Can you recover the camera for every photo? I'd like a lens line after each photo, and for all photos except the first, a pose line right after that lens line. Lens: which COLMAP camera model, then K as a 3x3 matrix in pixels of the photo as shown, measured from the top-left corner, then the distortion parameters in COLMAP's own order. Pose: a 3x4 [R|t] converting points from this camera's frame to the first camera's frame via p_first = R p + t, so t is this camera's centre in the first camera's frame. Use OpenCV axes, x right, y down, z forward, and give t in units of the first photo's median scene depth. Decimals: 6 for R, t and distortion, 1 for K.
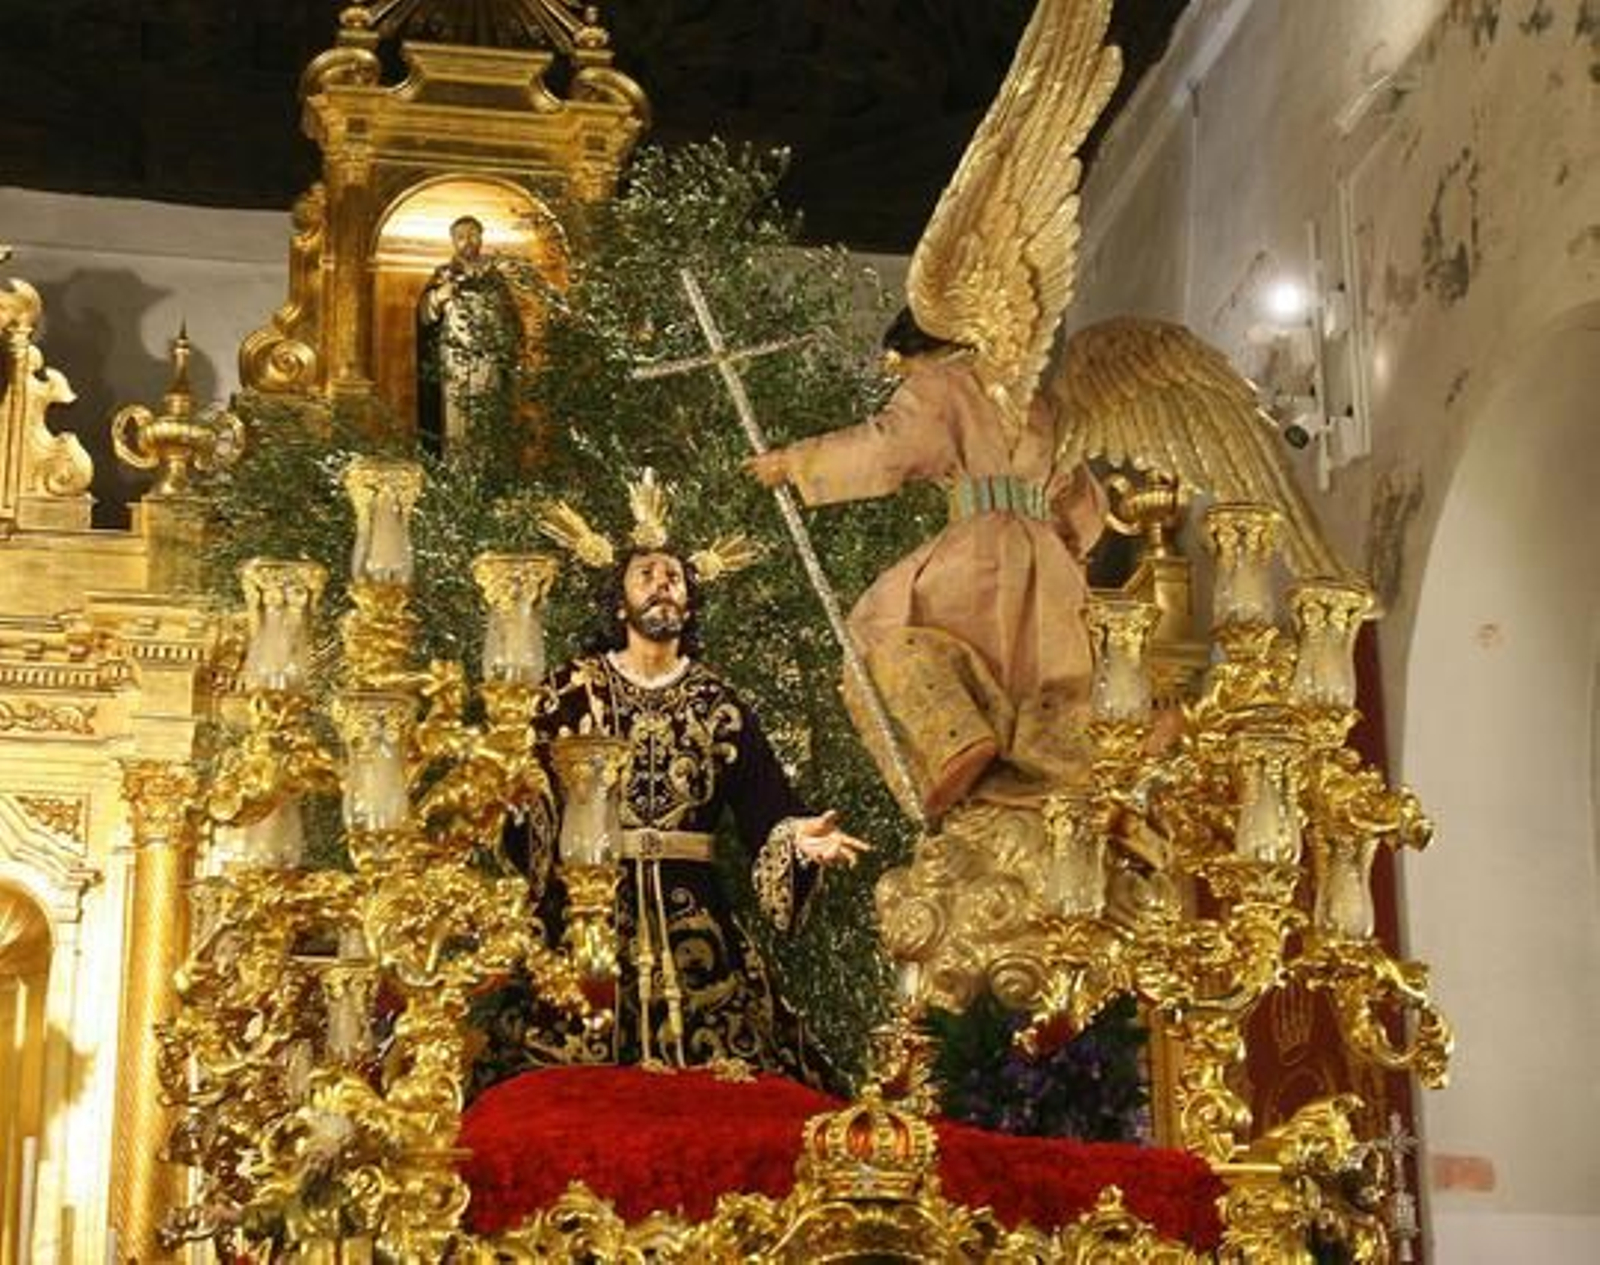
lens RADIAL K [[3384.8, 0, 800.0], [0, 3384.8, 632.5], [0, 0, 1]] dist [0.003161, -0.040633]
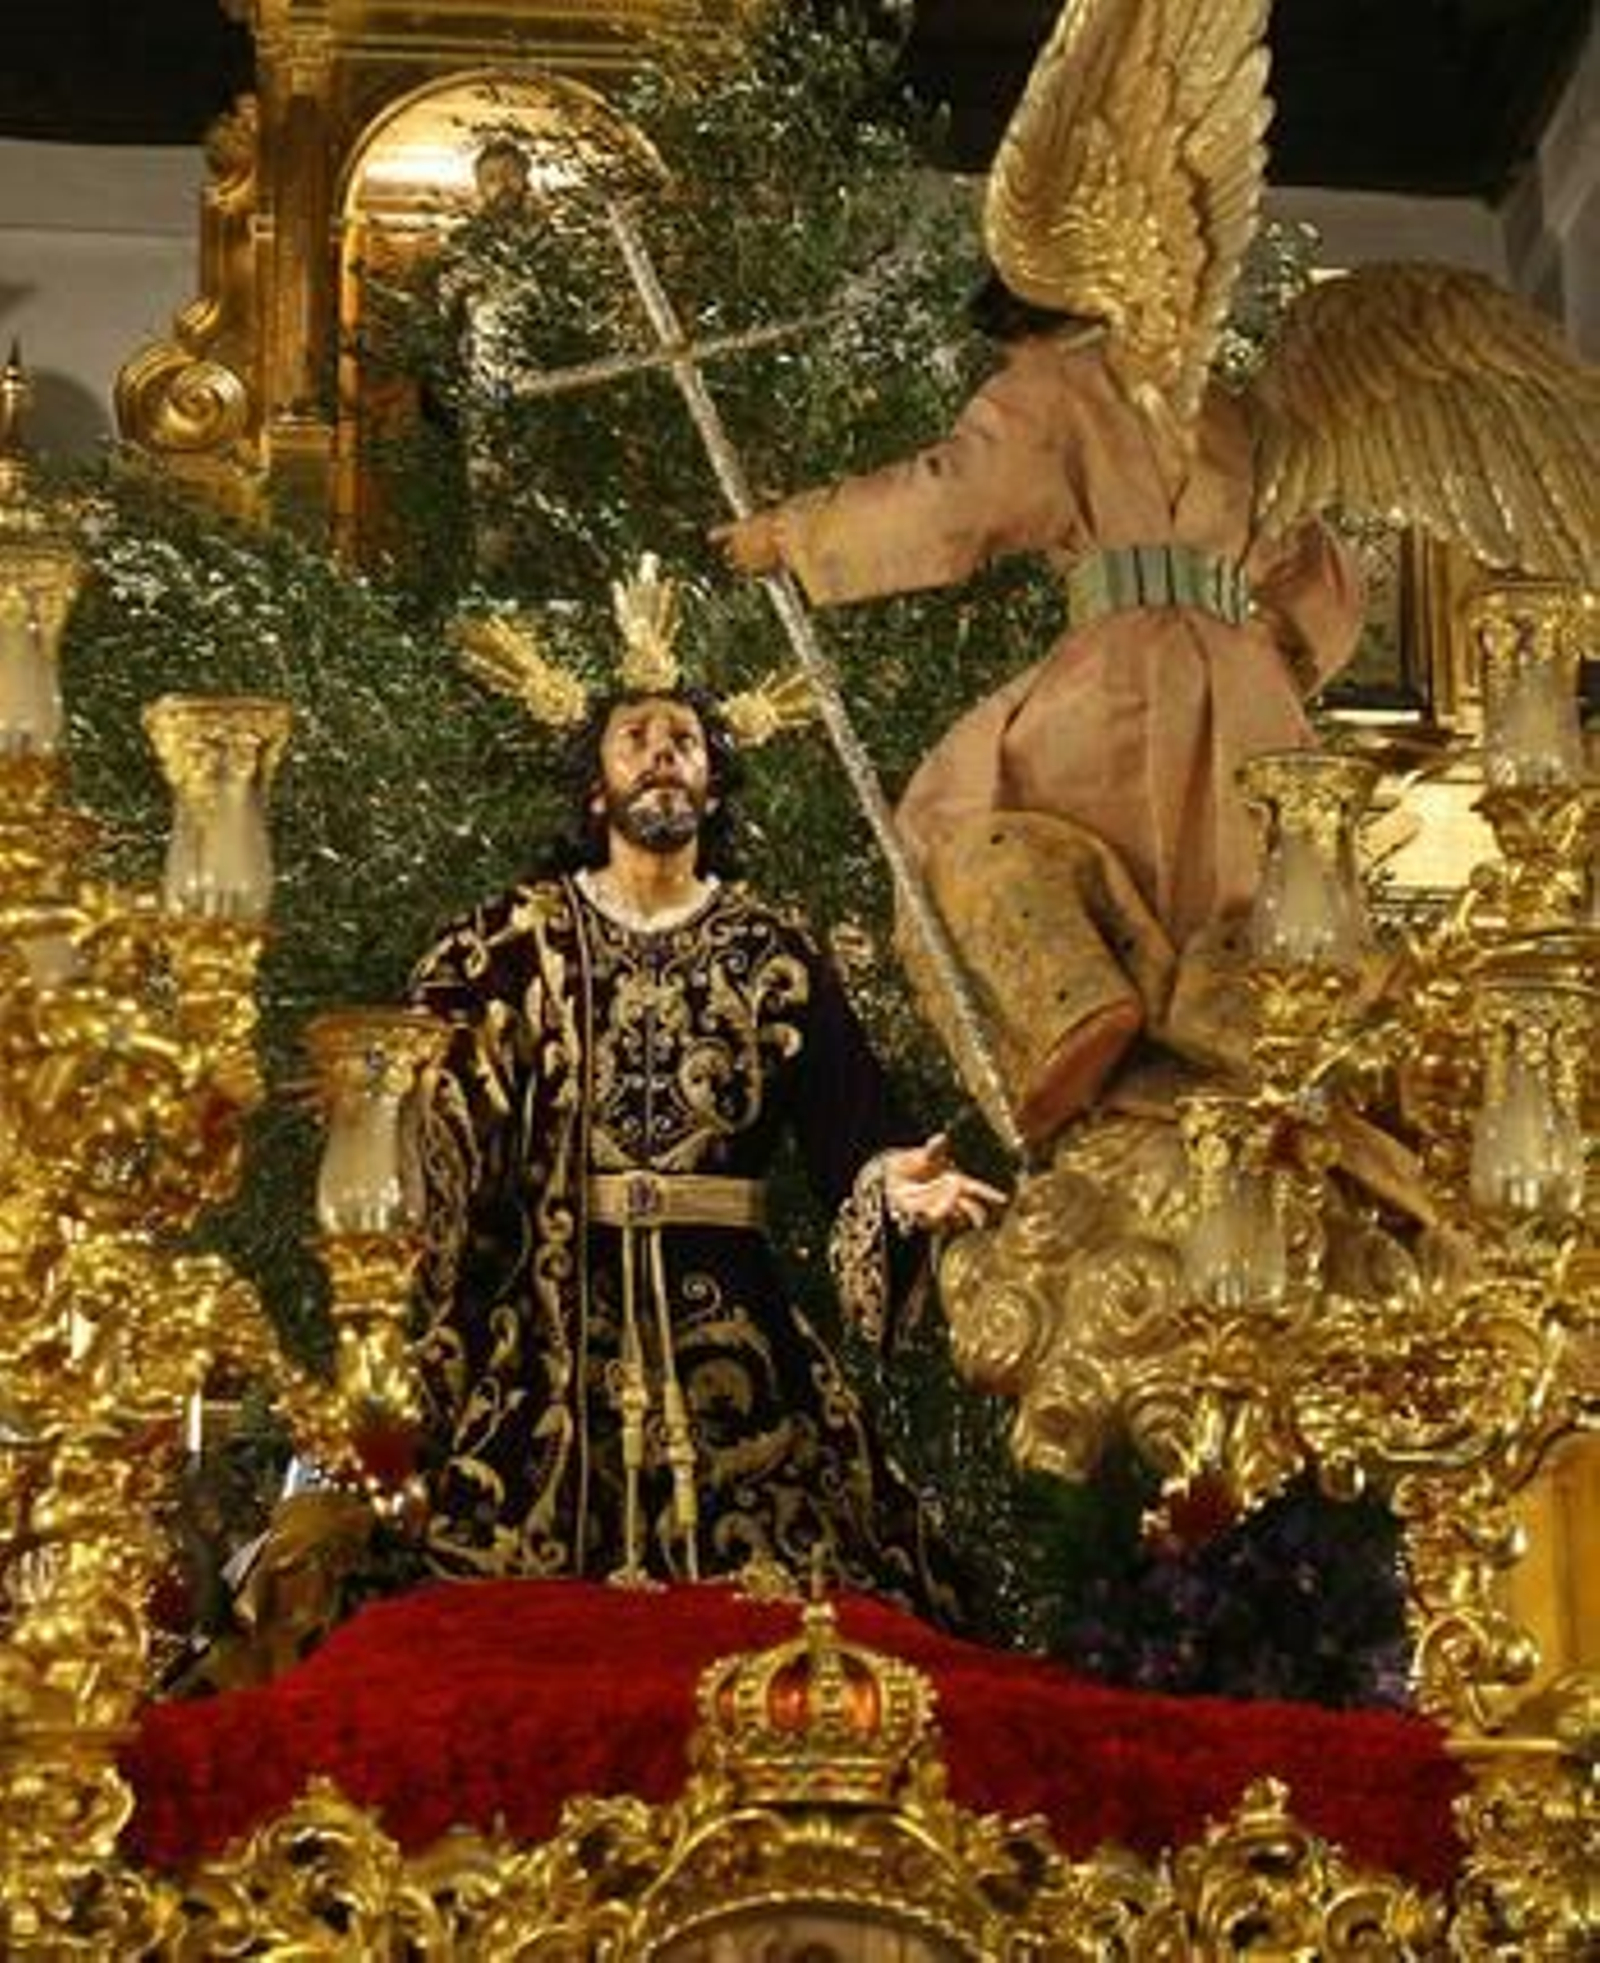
lens RADIAL K [[5696.2, 0, 805.4], [0, 5696.2, 1001.8], [0, 0, 1]] dist [0.026016, -0.309338]
pose [[0.994951, -0.020497, -0.098244, 0.099451], [0.022997, 0.999438, 0.024389, 0.006531], [0.097689, -0.026525, 0.994863, 0.034772]]
